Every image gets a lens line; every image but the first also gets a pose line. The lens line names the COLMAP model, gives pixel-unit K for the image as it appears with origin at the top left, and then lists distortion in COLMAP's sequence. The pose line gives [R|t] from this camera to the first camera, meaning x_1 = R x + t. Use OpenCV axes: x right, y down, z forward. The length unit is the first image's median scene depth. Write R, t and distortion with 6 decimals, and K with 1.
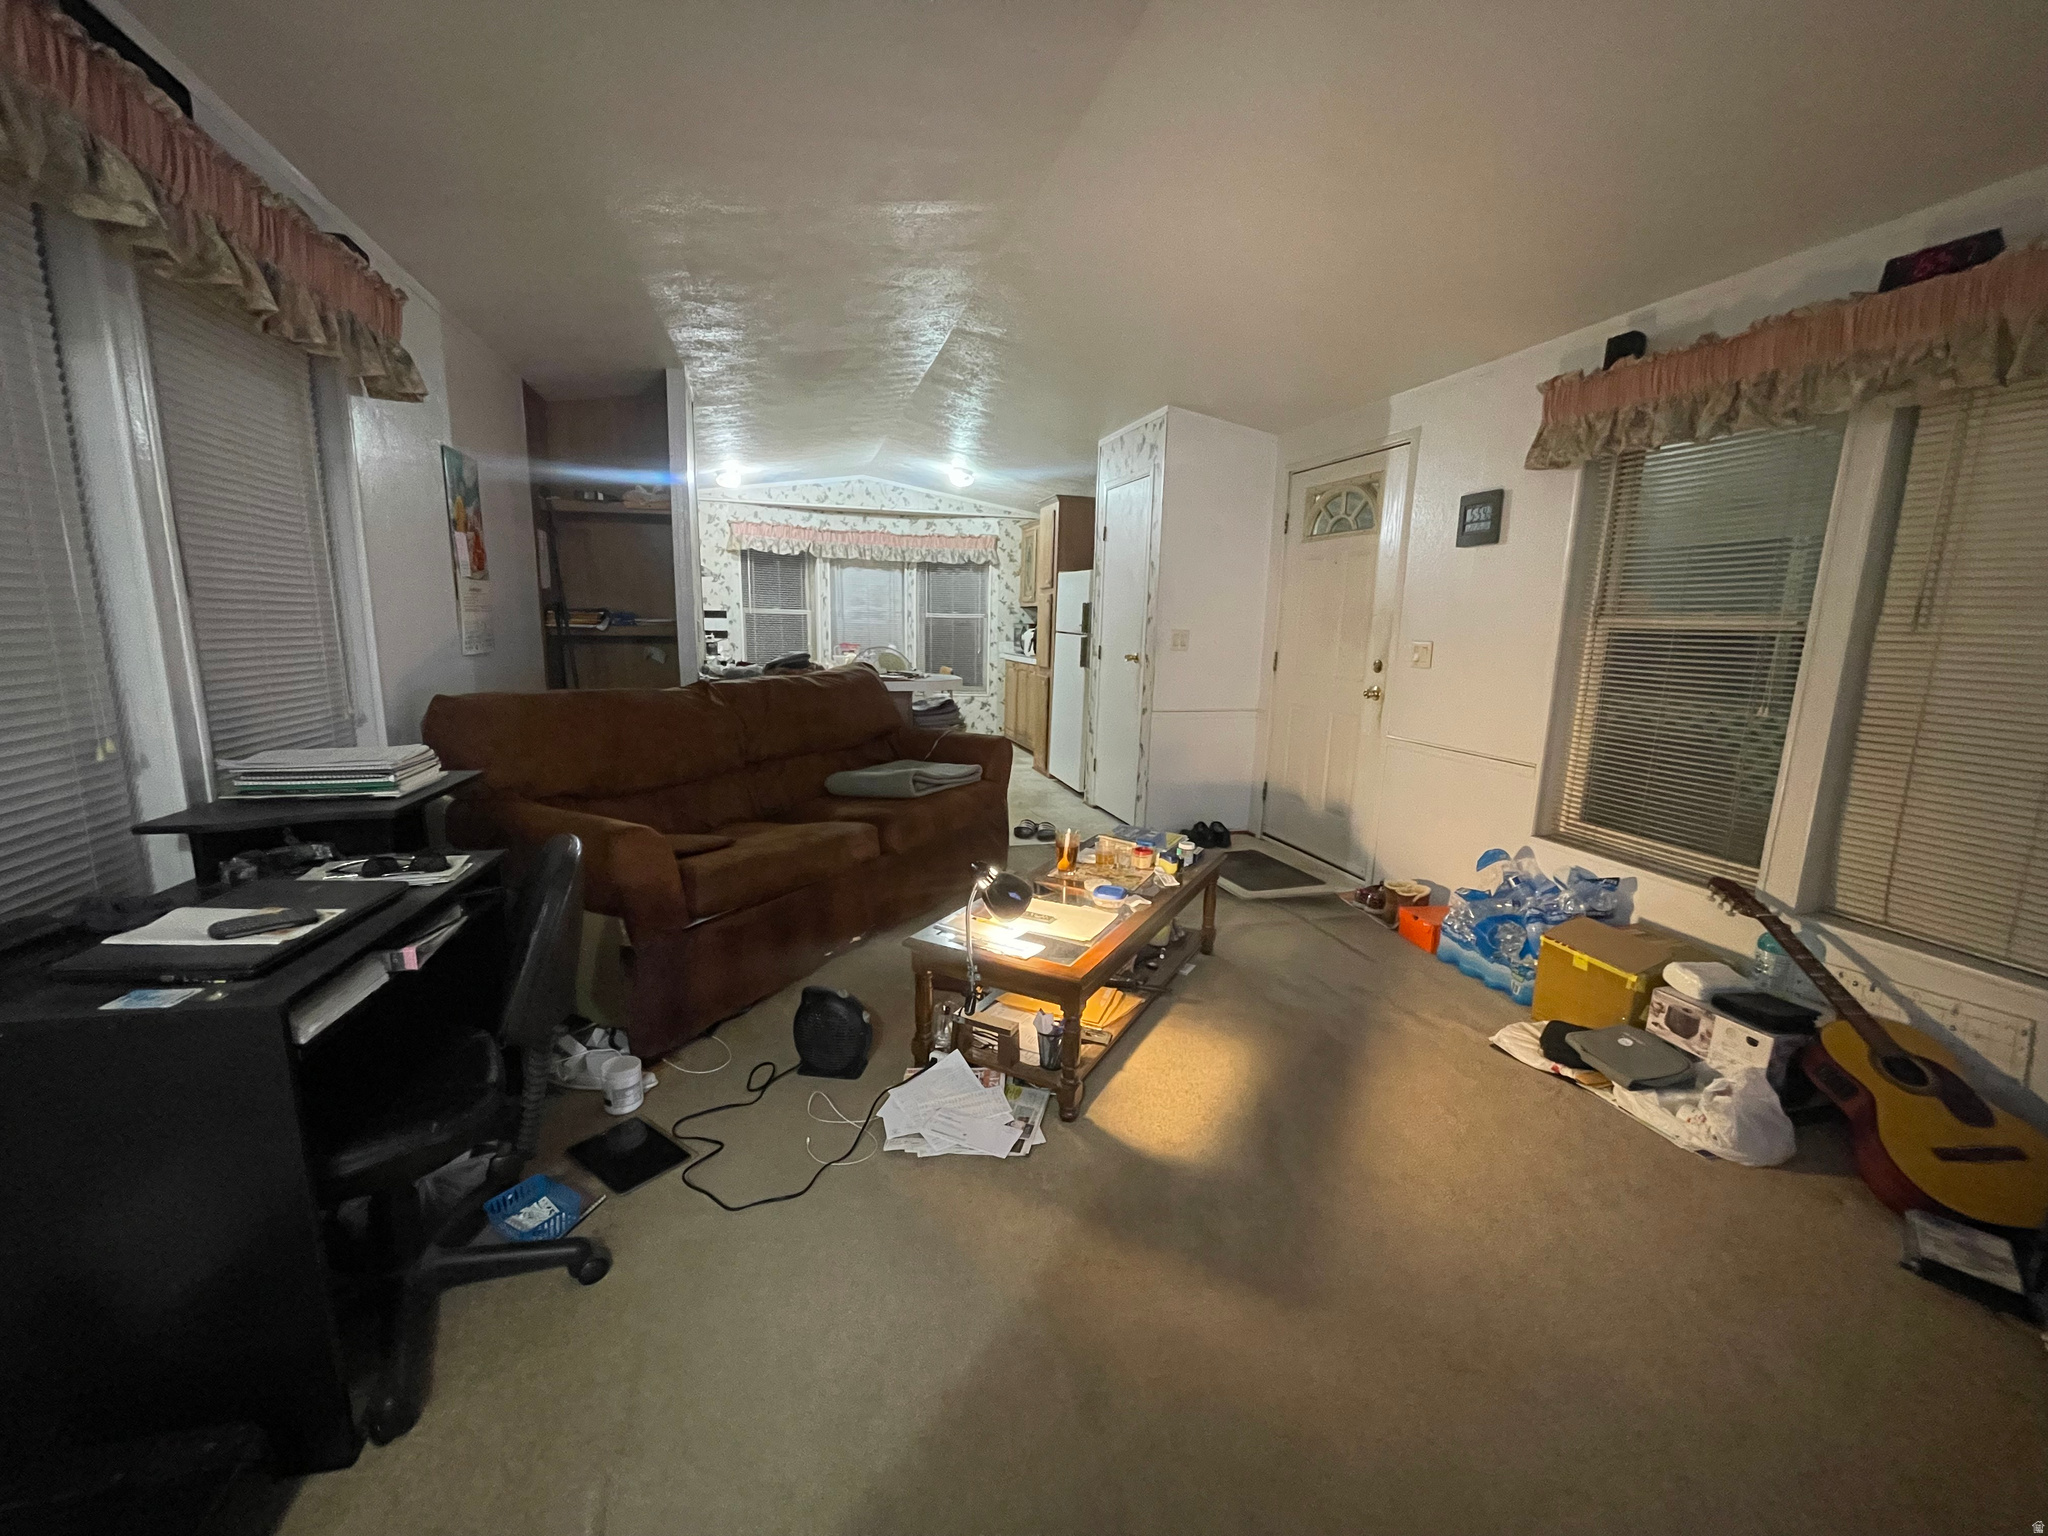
lens RADIAL K [[815.5, 0, 1024.4], [0, 815.5, 769.0], [0, 0, 1]] dist [0.003540, 0.000112]
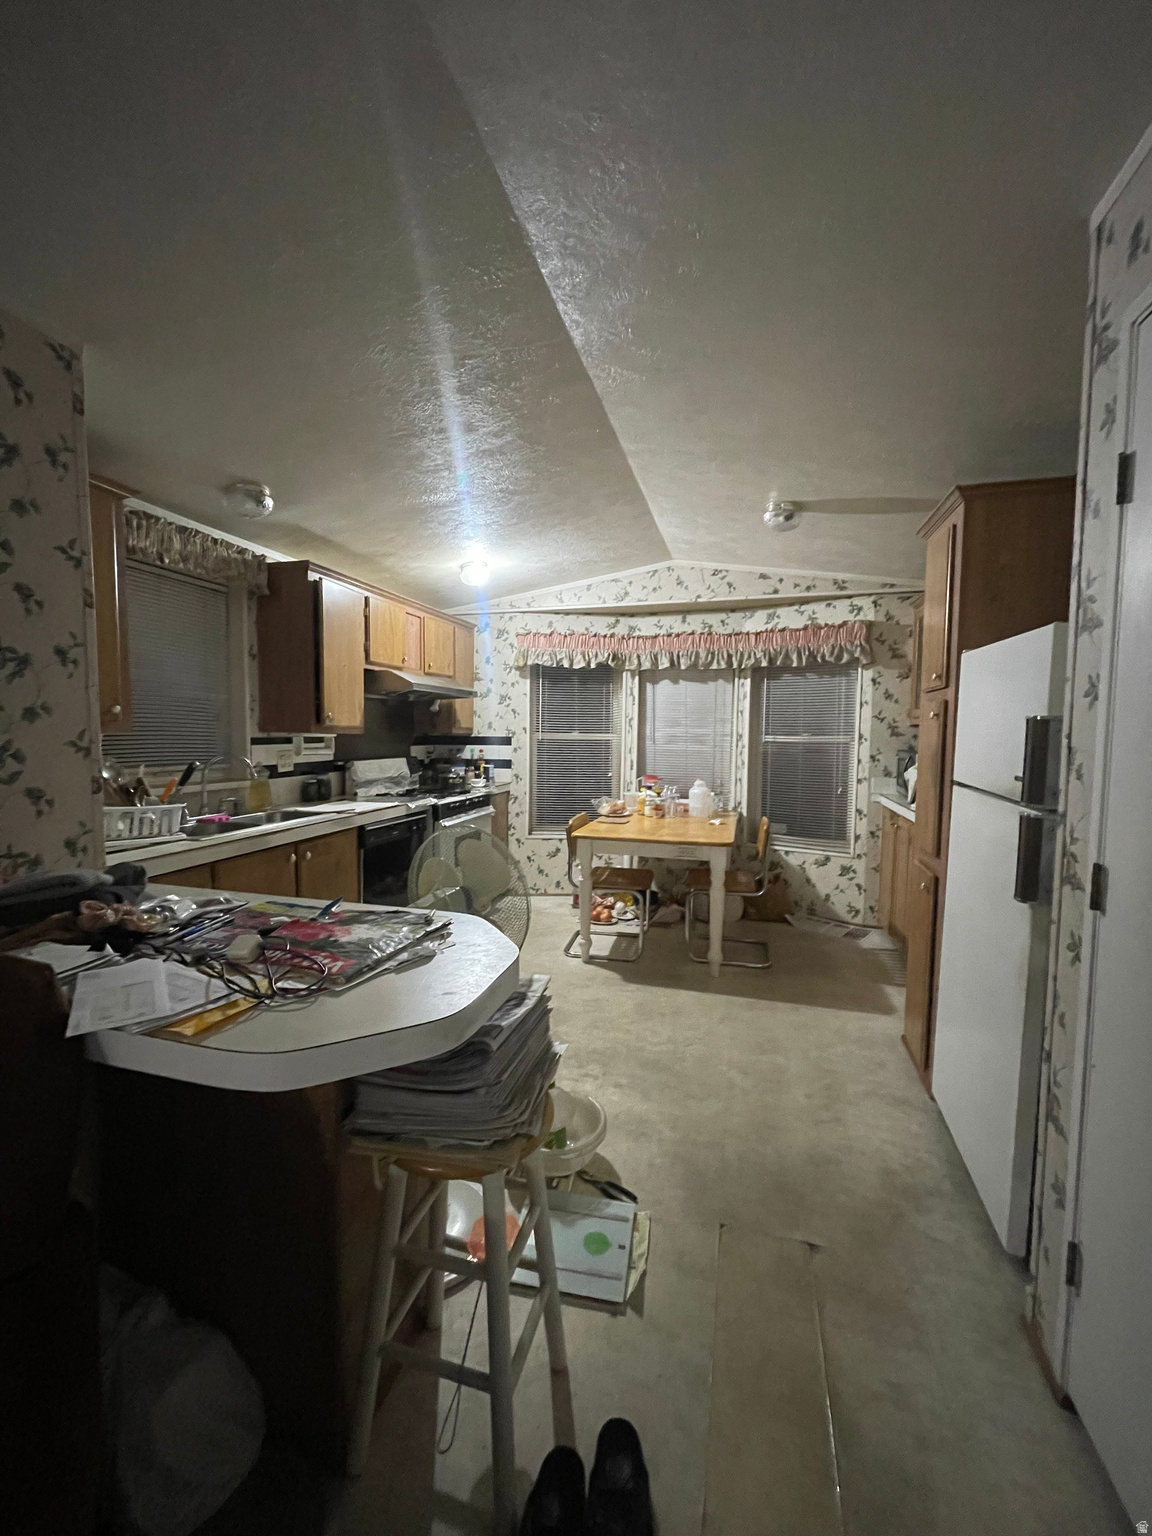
lens RADIAL K [[611.6, 0, 567.7], [0, 611.6, 771.3], [0, 0, 1]] dist [0.003540, 0.000112]
pose [[0.835903, 0.021803, -0.548445, 0.035987], [-0.086983, 0.991846, -0.093144, -0.098147], [0.541942, 0.125565, 0.830983, 0.476588]]
